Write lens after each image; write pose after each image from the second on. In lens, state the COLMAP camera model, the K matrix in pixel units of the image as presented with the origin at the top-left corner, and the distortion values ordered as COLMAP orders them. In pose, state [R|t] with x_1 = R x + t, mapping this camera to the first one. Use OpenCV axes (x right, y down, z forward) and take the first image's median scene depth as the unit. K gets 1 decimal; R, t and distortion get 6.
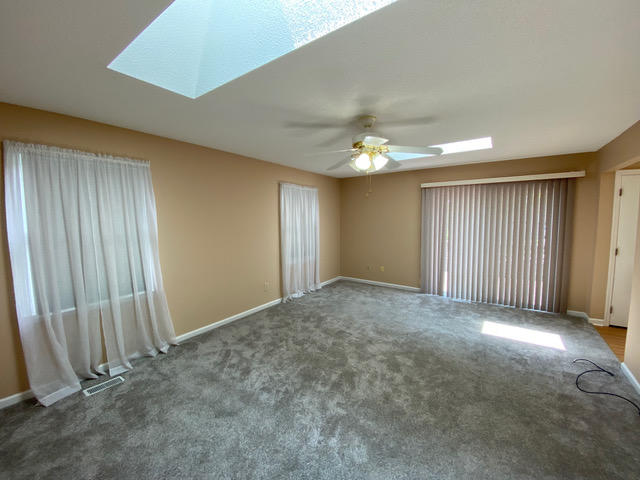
lens RADIAL K [[261.4, 0, 320.7], [0, 261.4, 238.4], [0, 0, 1]] dist [-0.006505, -0.002474]
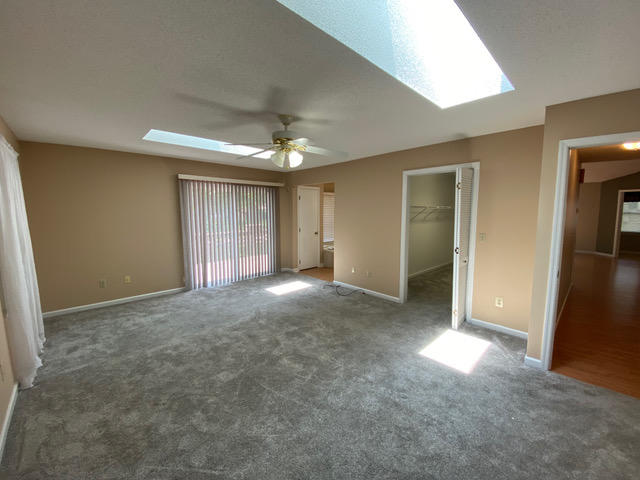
lens RADIAL K [[261.4, 0, 321.3], [0, 261.4, 241.6], [0, 0, 1]] dist [-0.006505, -0.002474]
pose [[0.172250, -0.108482, 0.979062, -0.533068], [0.082692, 0.992002, 0.095367, -0.024156], [-0.981576, 0.064534, 0.179843, 0.416285]]
